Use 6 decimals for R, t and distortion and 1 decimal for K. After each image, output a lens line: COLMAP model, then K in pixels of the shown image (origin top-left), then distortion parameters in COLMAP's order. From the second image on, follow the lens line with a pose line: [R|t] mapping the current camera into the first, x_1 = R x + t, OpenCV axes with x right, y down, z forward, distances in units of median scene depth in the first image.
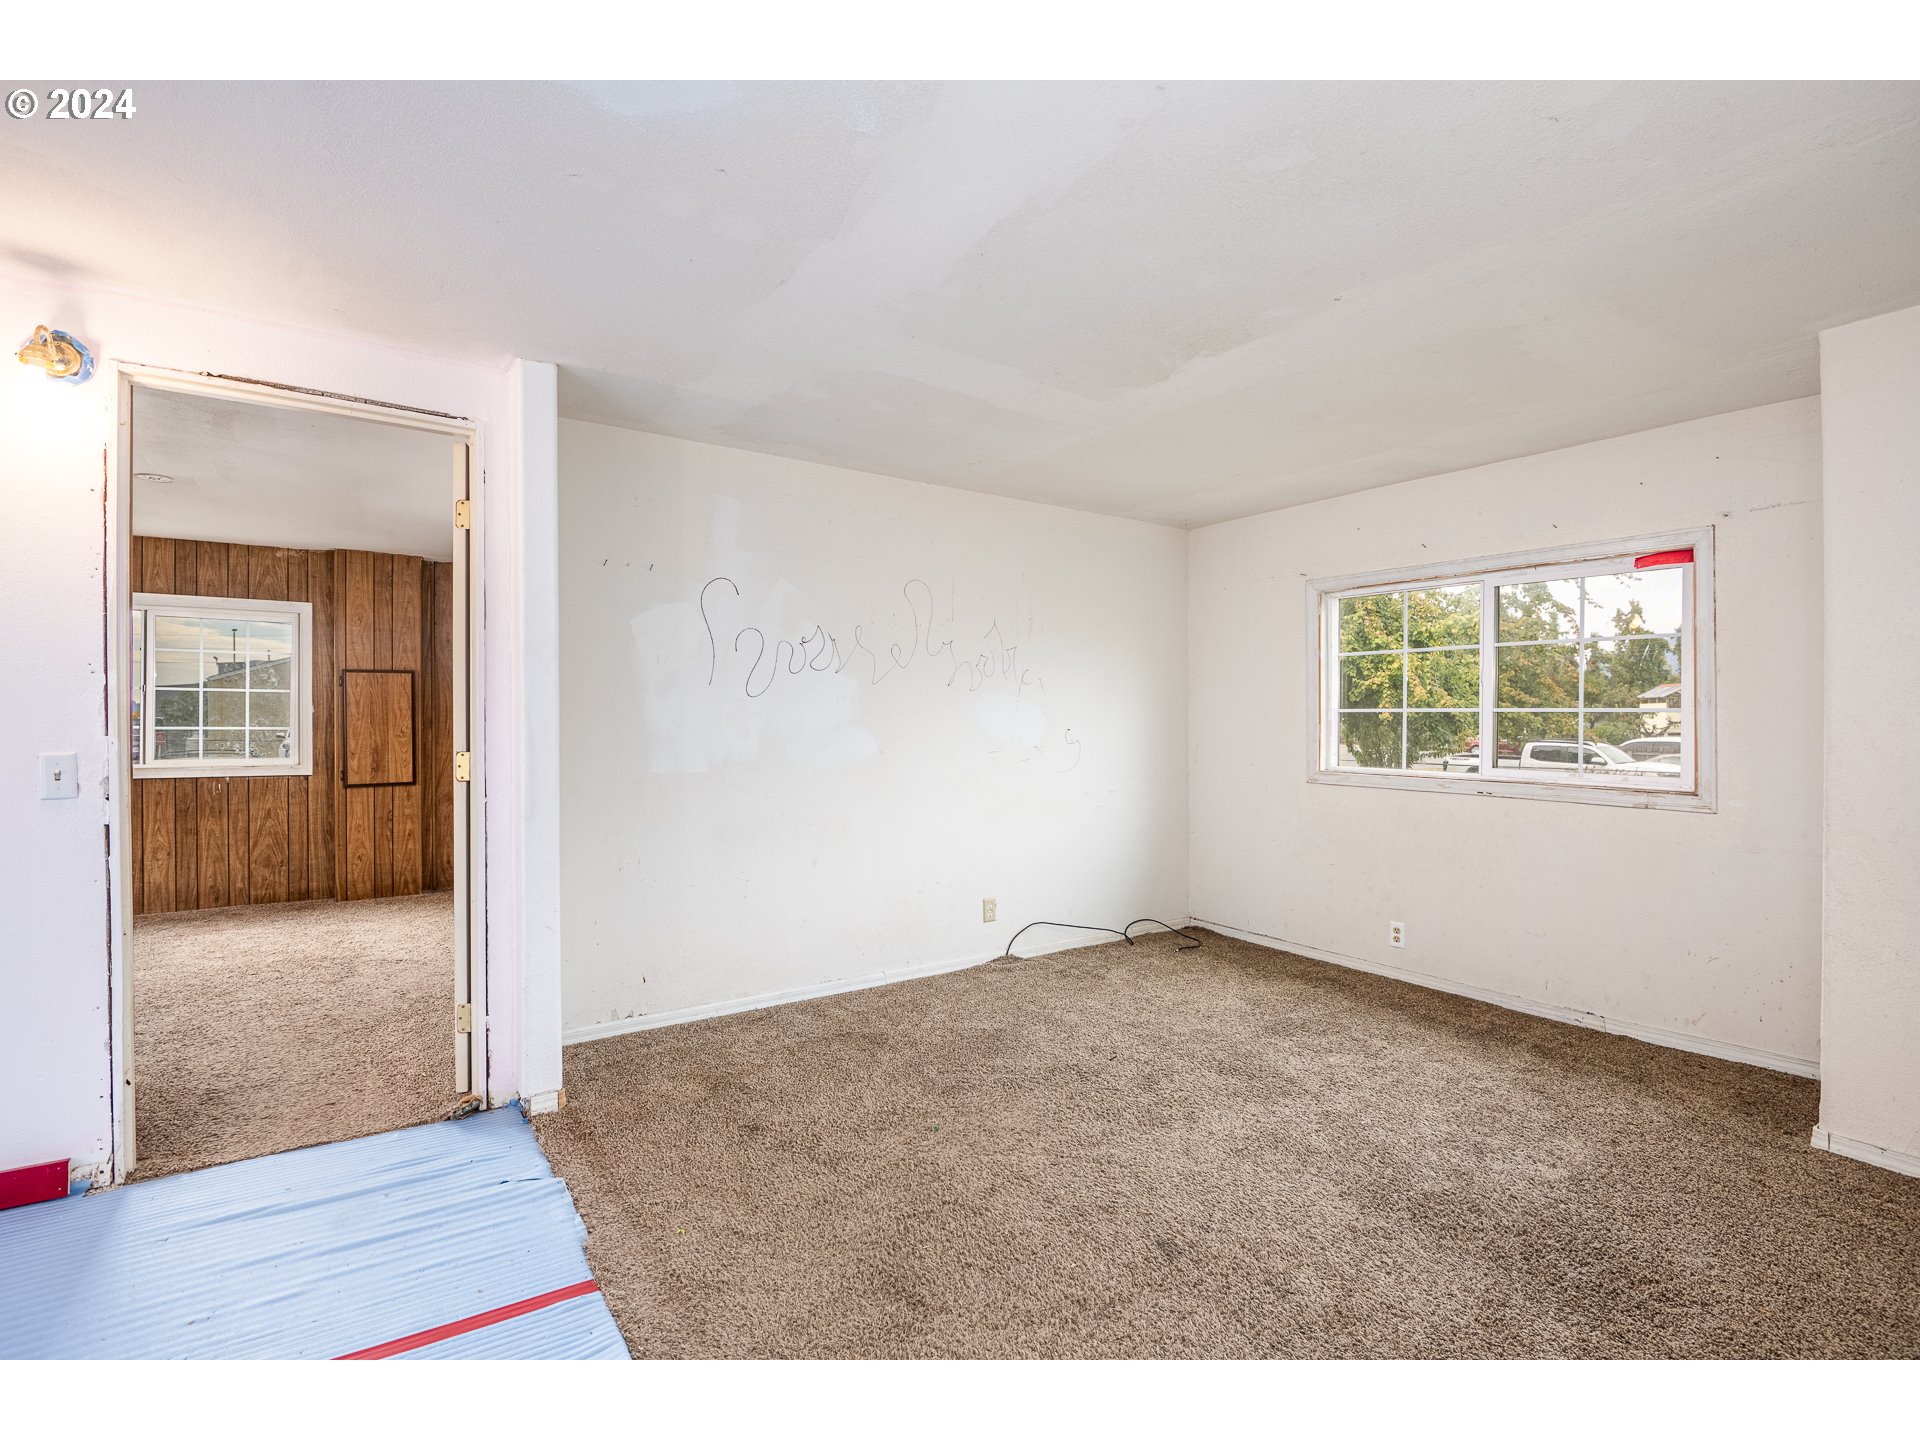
lens RADIAL K [[894.2, 0, 940.1], [0, 894.2, 729.8], [0, 0, 1]] dist [-0.016549, -0.002213]
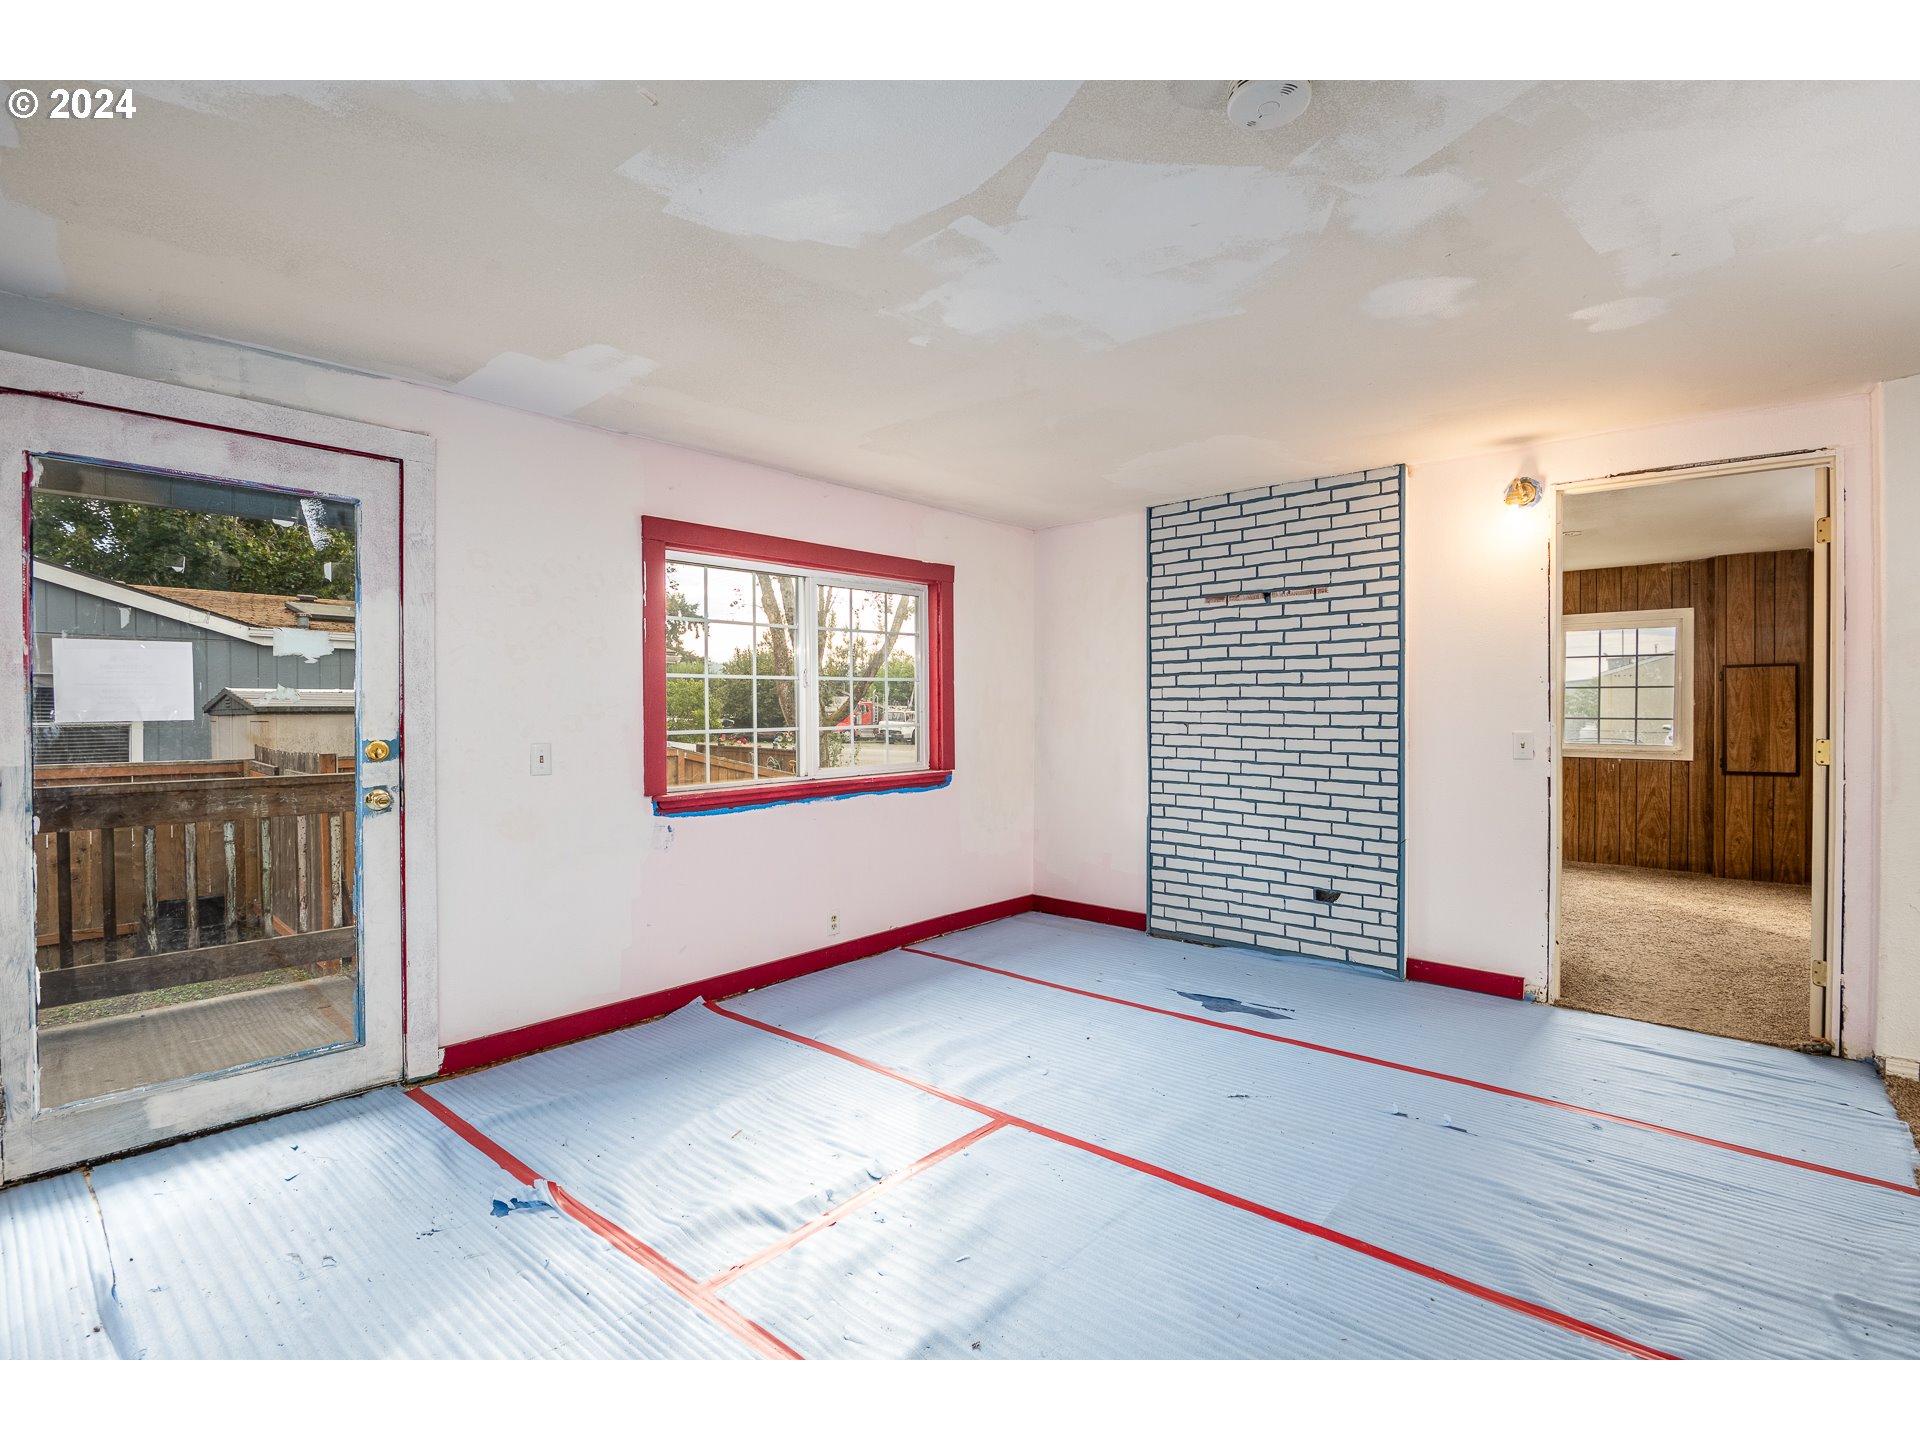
lens RADIAL K [[894.2, 0, 961.0], [0, 894.2, 715.9], [0, 0, 1]] dist [-0.016549, -0.002213]
pose [[0.253221, 0.002598, -0.967405, 0.182717], [-0.009877, 0.999951, 0.000100, 0.004024], [0.967358, 0.009530, 0.253234, -0.237612]]
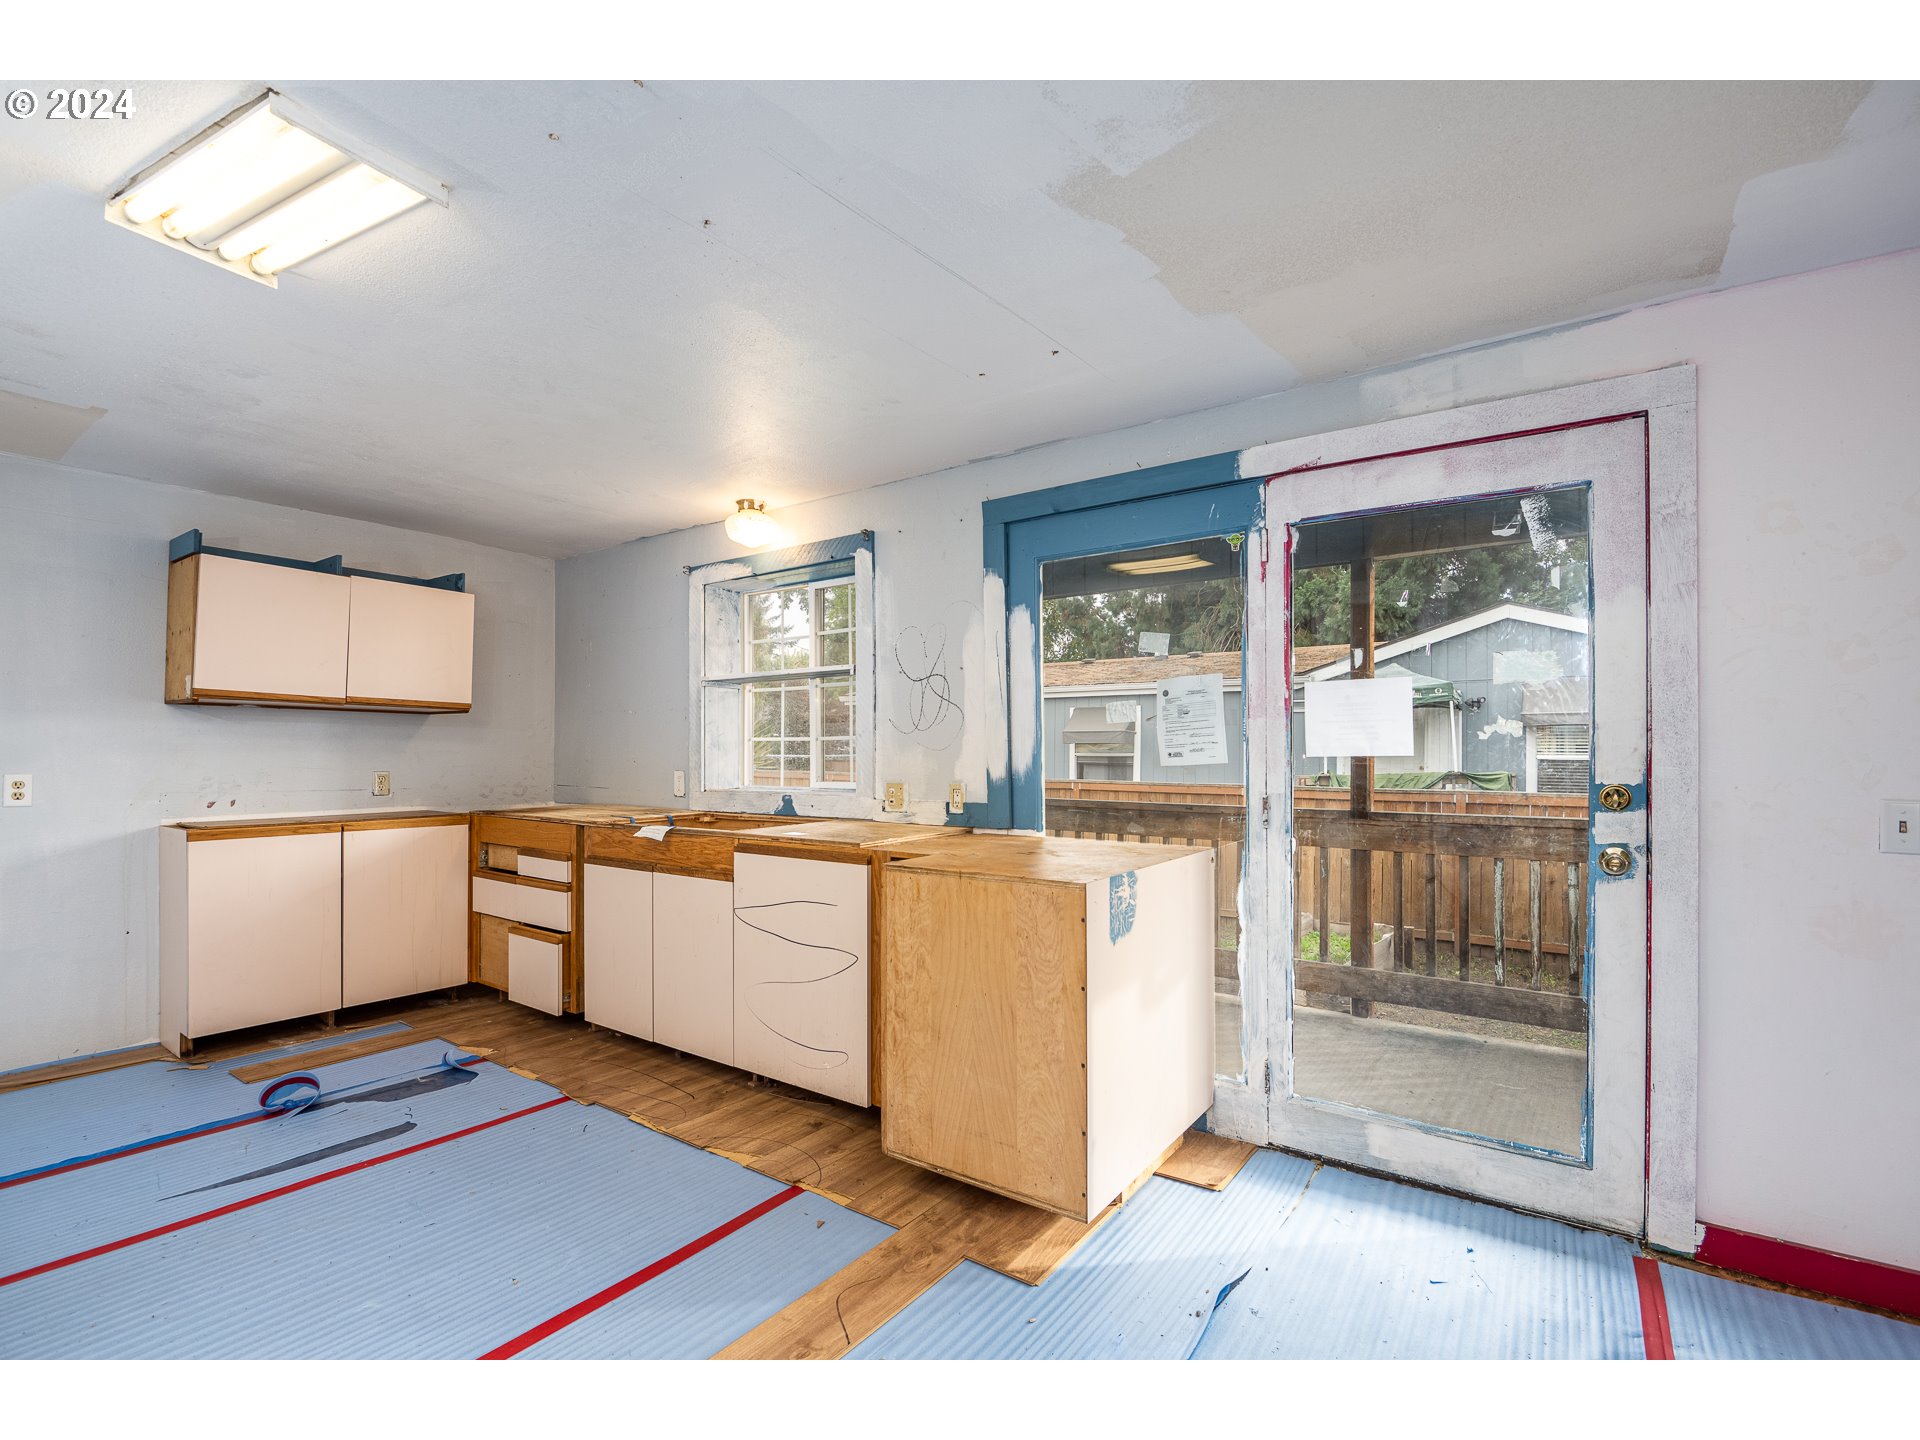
lens RADIAL K [[894.2, 0, 964.2], [0, 894.2, 742.9], [0, 0, 1]] dist [-0.016549, -0.002213]
pose [[-0.938002, -0.002137, -0.346624, -0.038659], [-0.004597, 0.999970, 0.006274, 0.001398], [0.346600, 0.007478, -0.937983, -0.141970]]
